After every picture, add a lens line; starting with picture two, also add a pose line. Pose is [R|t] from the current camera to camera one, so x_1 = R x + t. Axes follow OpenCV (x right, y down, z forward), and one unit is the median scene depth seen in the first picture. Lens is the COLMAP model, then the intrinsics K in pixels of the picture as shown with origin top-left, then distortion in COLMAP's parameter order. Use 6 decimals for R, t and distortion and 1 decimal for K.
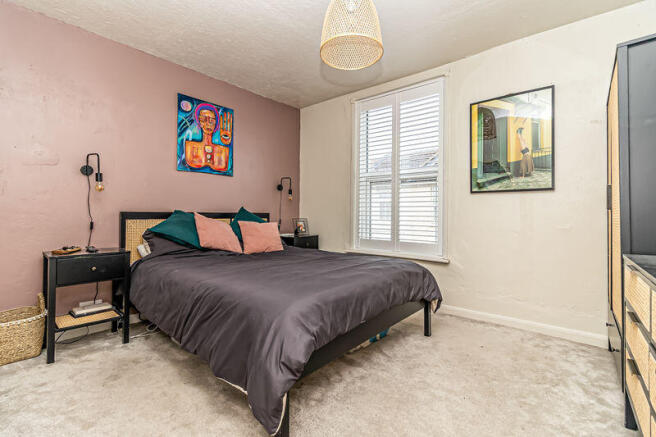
lens RADIAL K [[300.8, 0, 328.3], [0, 300.8, 214.9], [0, 0, 1]] dist [-0.002521, -0.000296]
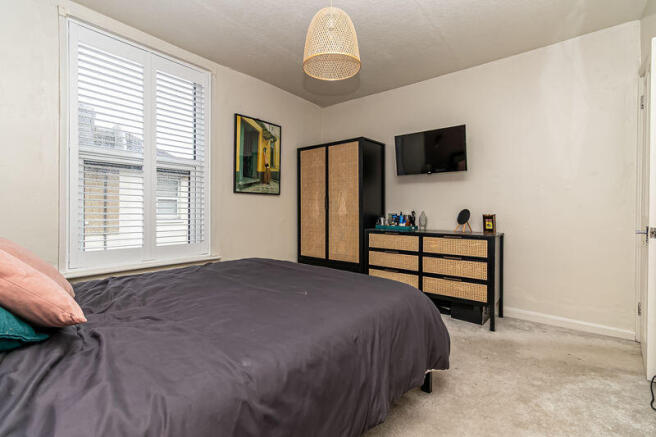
lens RADIAL K [[300.8, 0, 328.3], [0, 300.8, 214.7], [0, 0, 1]] dist [-0.002521, -0.000296]
pose [[-0.029453, -0.025412, 0.999243, -0.715141], [-0.006404, 0.999661, 0.025233, -0.022386], [-0.999546, -0.005656, -0.029605, 0.729521]]
